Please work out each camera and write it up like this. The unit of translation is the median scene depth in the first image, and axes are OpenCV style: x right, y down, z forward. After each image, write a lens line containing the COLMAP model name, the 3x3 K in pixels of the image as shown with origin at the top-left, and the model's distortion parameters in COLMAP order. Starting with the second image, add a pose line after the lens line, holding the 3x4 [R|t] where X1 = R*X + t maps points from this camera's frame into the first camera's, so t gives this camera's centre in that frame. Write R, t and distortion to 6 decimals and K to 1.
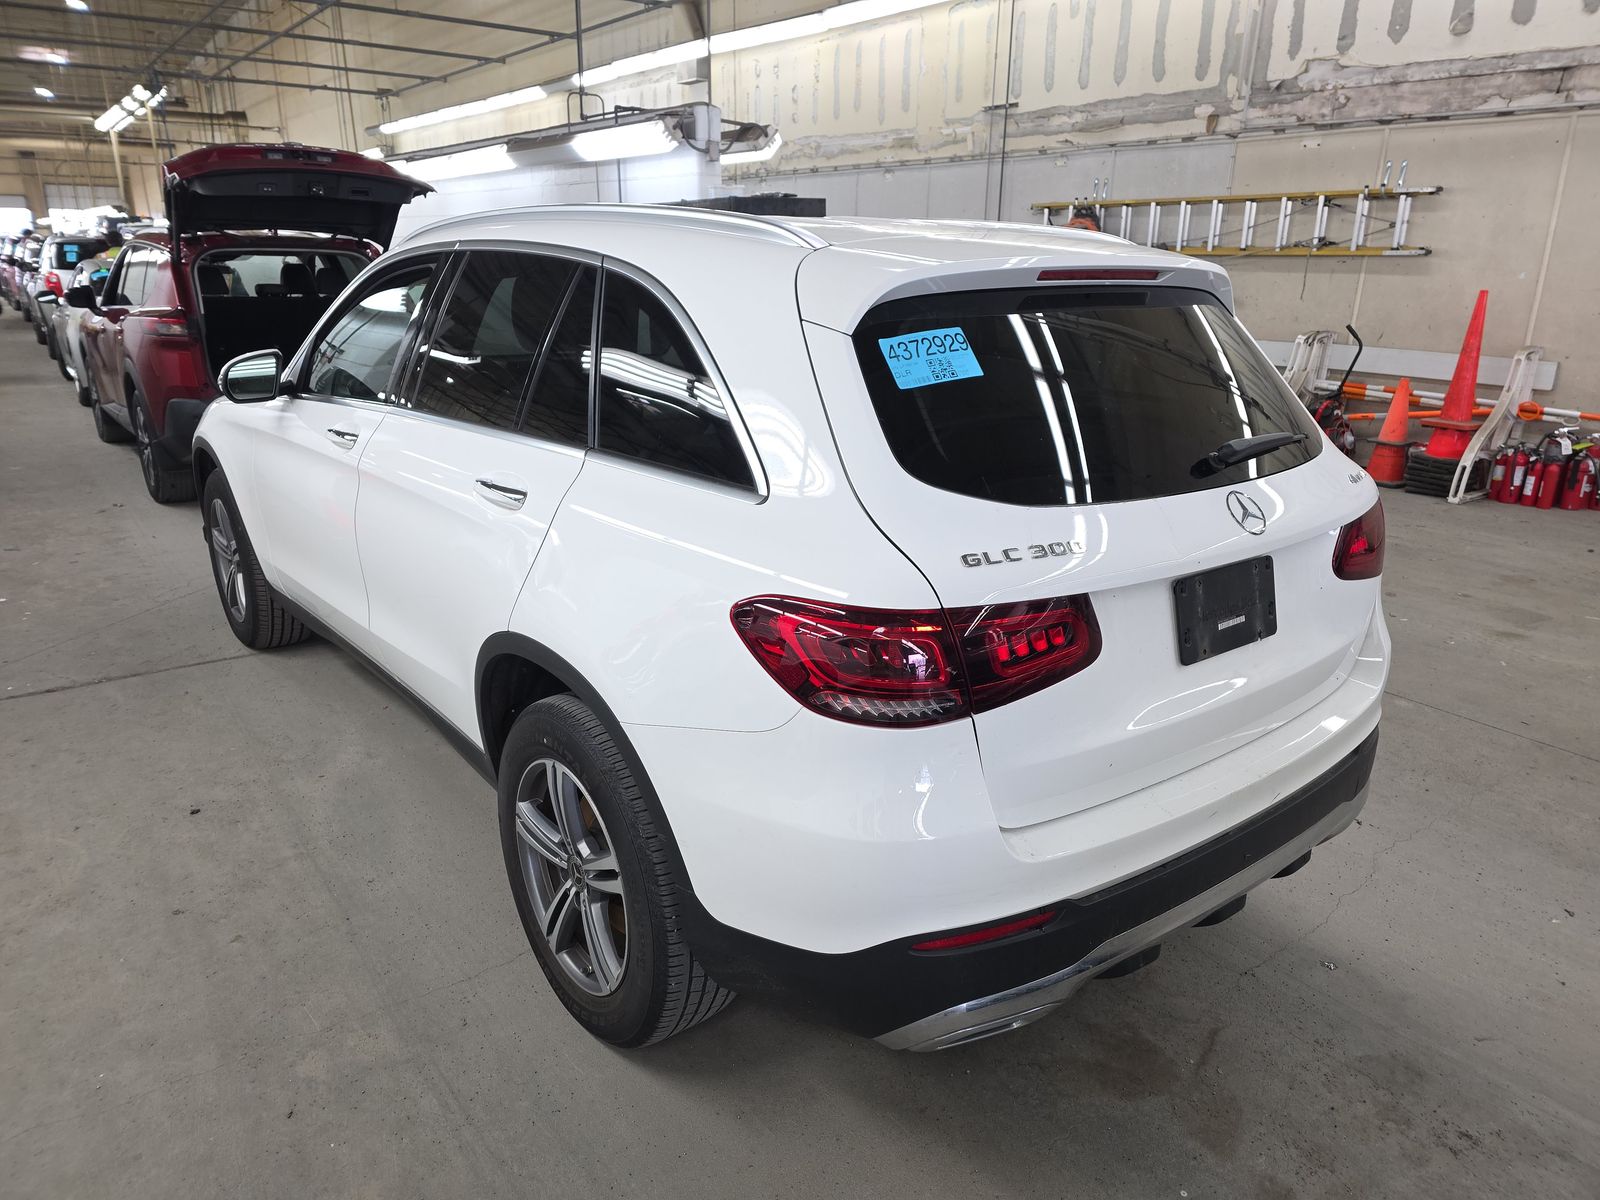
lens RADIAL K [[1083.7, 0, 800.0], [0, 1083.7, 600.0], [0, 0, 1]] dist [0.093893, -0.105485]
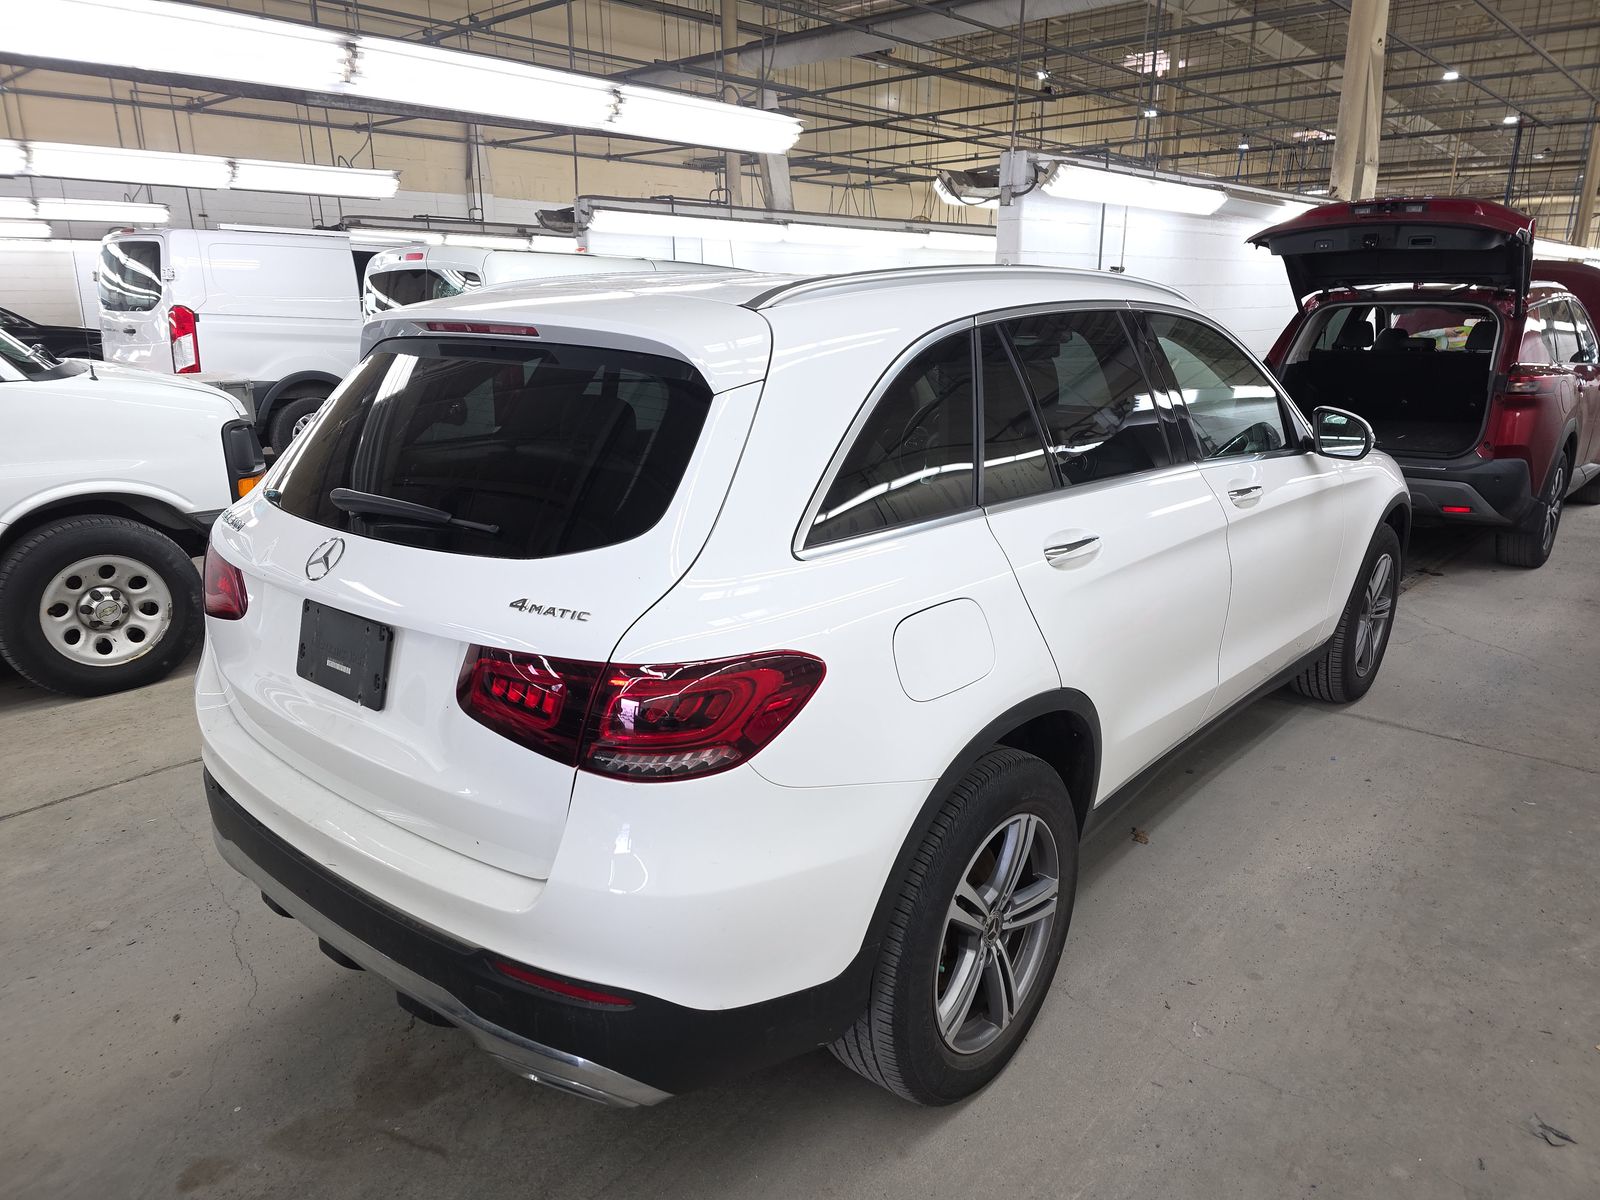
lens RADIAL K [[1093.4, 0, 813.4], [0, 1093.4, 595.2], [0, 0, 1]] dist [0.062084, -0.065485]
pose [[0.192985, 0.244101, -0.950353, 0.428745], [-0.290626, 0.939320, 0.182251, -0.106272], [0.937173, 0.241025, 0.252217, 0.340773]]
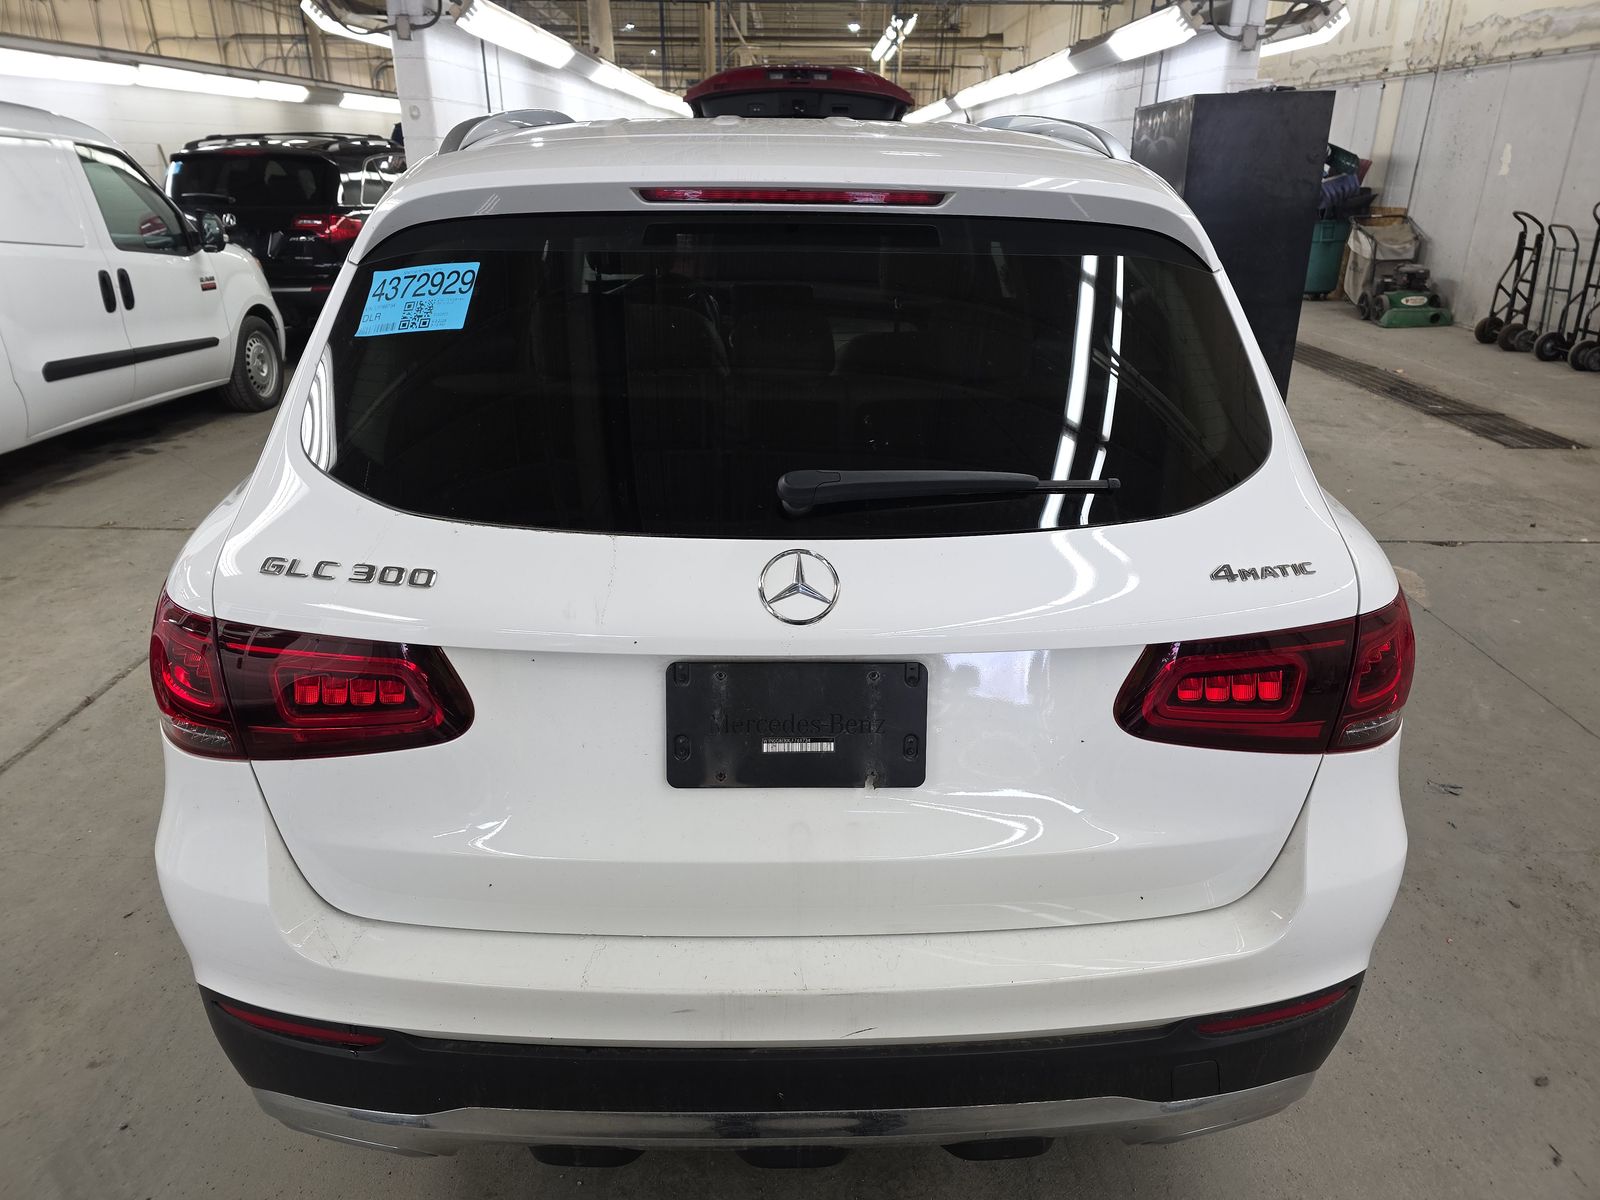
lens RADIAL K [[1089.6, 0, 800.0], [0, 1089.6, 600.0], [0, 0, 1]] dist [0.063358, -0.057670]
pose [[0.800329, 0.217112, -0.558871, 0.221212], [-0.179476, 0.976143, 0.122199, -0.043185], [0.572069, 0.002505, 0.820202, 0.140952]]
